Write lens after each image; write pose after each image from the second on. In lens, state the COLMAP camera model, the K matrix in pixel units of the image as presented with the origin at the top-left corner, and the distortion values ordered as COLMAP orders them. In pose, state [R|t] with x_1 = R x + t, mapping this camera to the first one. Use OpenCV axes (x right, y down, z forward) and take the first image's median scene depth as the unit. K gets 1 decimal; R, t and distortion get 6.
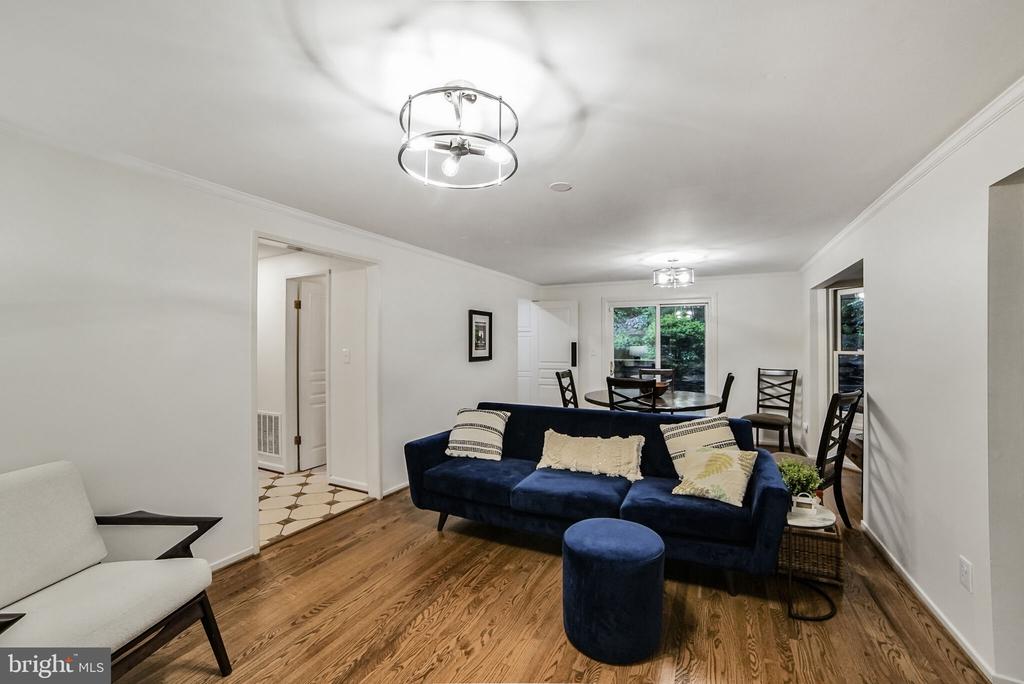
lens RADIAL K [[416.0, 0, 523.6], [0, 416.0, 344.6], [0, 0, 1]] dist [-0.078110, 0.033654]
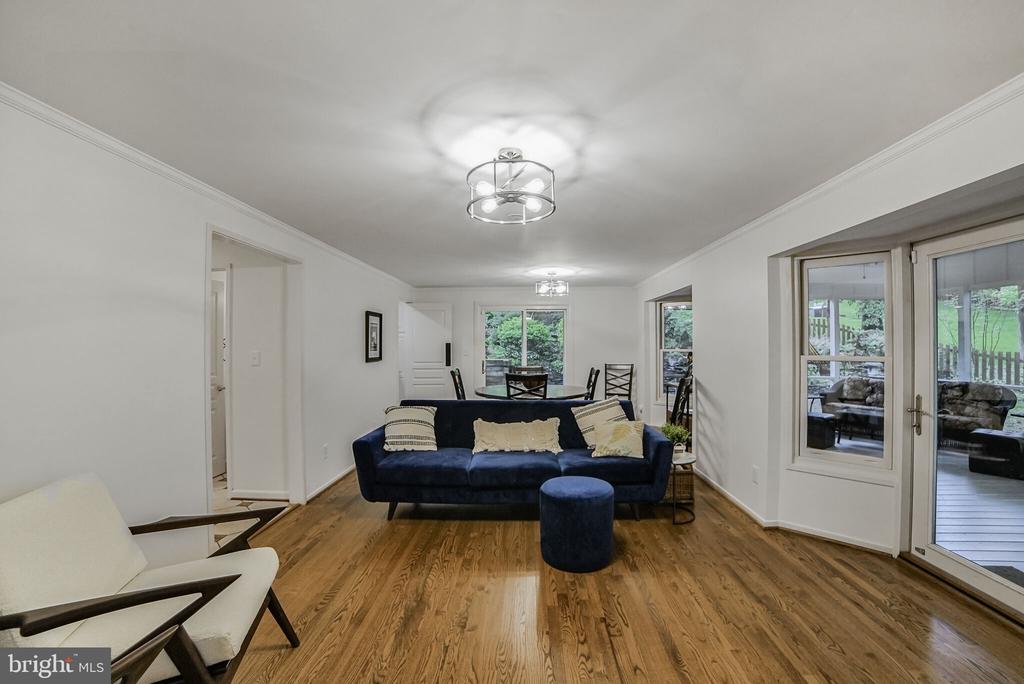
lens RADIAL K [[415.8, 0, 535.6], [0, 415.8, 344.4], [0, 0, 1]] dist [-0.105184, 0.032633]
pose [[0.907290, -0.002136, 0.420501, -0.299354], [0.002951, 0.999995, -0.001289, -0.000163], [-0.420496, 0.002410, 0.907291, -0.113377]]
